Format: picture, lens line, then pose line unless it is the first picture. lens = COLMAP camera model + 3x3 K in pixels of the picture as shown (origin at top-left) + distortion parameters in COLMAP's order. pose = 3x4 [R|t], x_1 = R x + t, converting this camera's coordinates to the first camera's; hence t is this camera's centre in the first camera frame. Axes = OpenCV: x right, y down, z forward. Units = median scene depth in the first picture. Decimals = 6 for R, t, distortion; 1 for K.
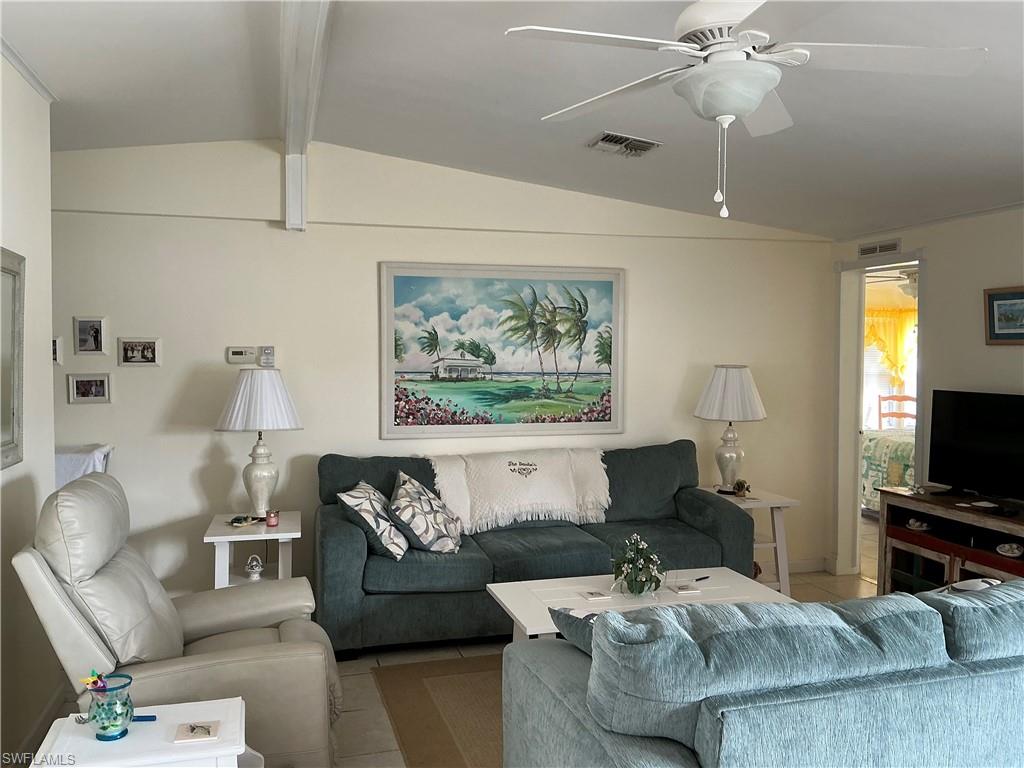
lens RADIAL K [[845.1, 0, 512.0], [0, 845.1, 384.0], [0, 0, 1]] dist [0.148476, -0.303260]
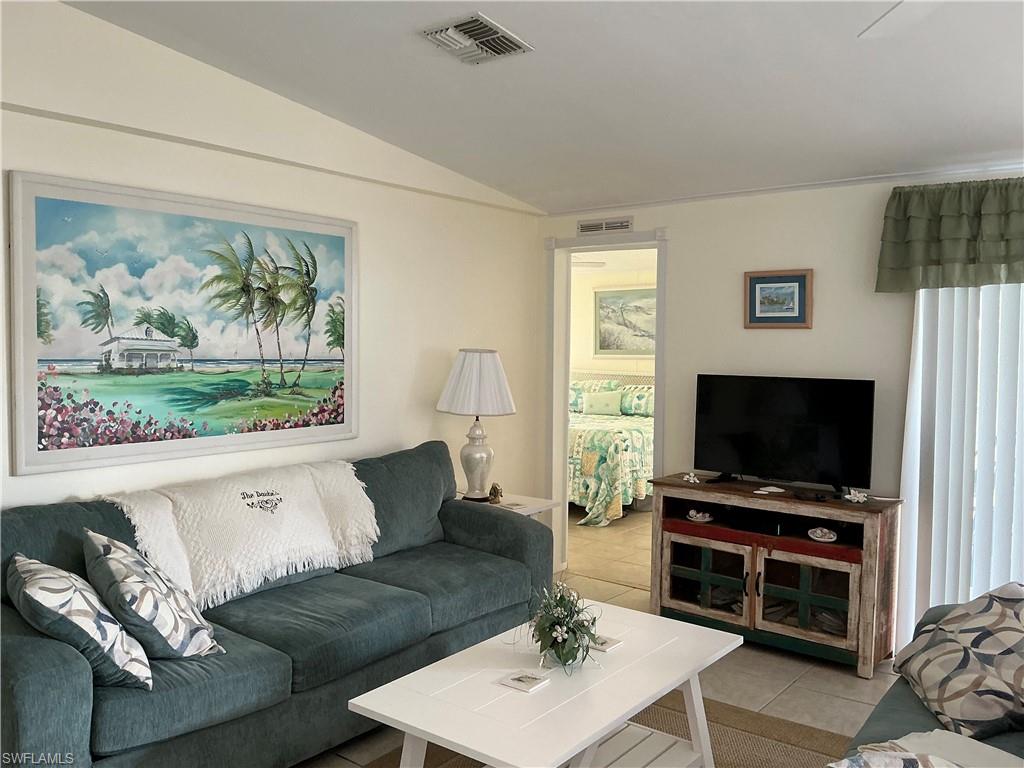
lens RADIAL K [[845.1, 0, 512.0], [0, 845.1, 384.0], [0, 0, 1]] dist [0.148476, -0.303260]
pose [[0.805882, -0.024609, 0.591564, -0.221045], [0.014591, 0.999658, 0.021708, -0.005554], [-0.591896, -0.008862, 0.805966, 0.315729]]
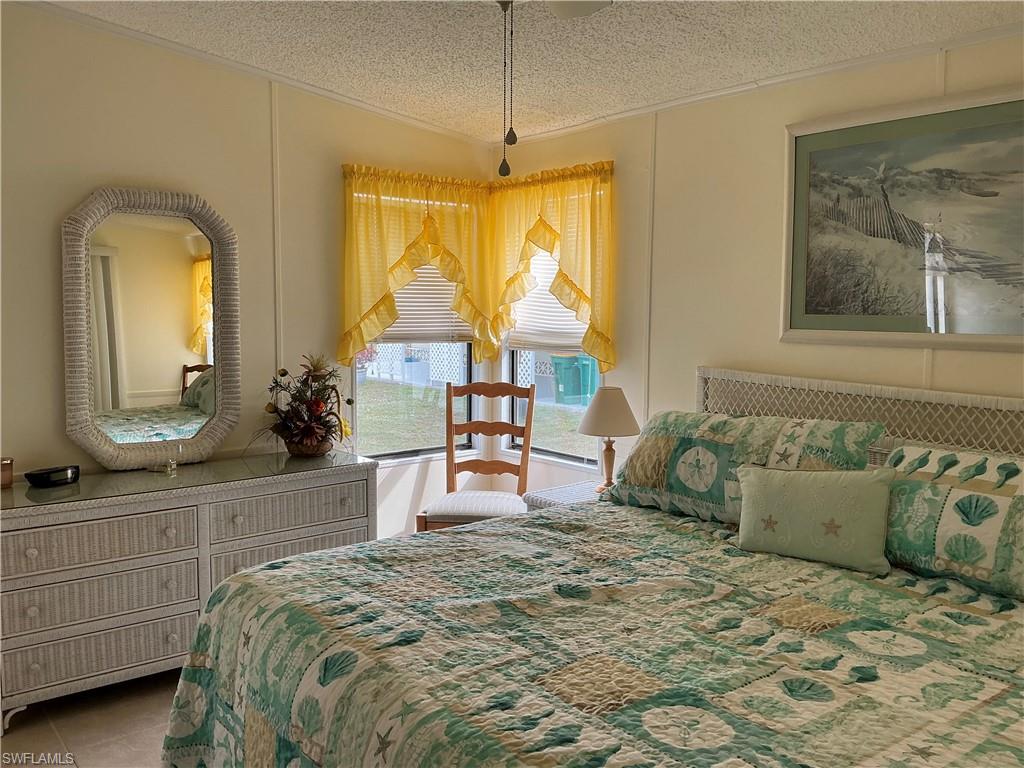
lens RADIAL K [[881.7, 0, 512.0], [0, 881.7, 384.0], [0, 0, 1]] dist [0.077269, -0.119812]
pose [[0.912991, -0.034023, 0.406558, 0.559191], [0.008141, 0.997838, 0.065222, -0.030509], [-0.407898, -0.056237, 0.911294, 1.177660]]
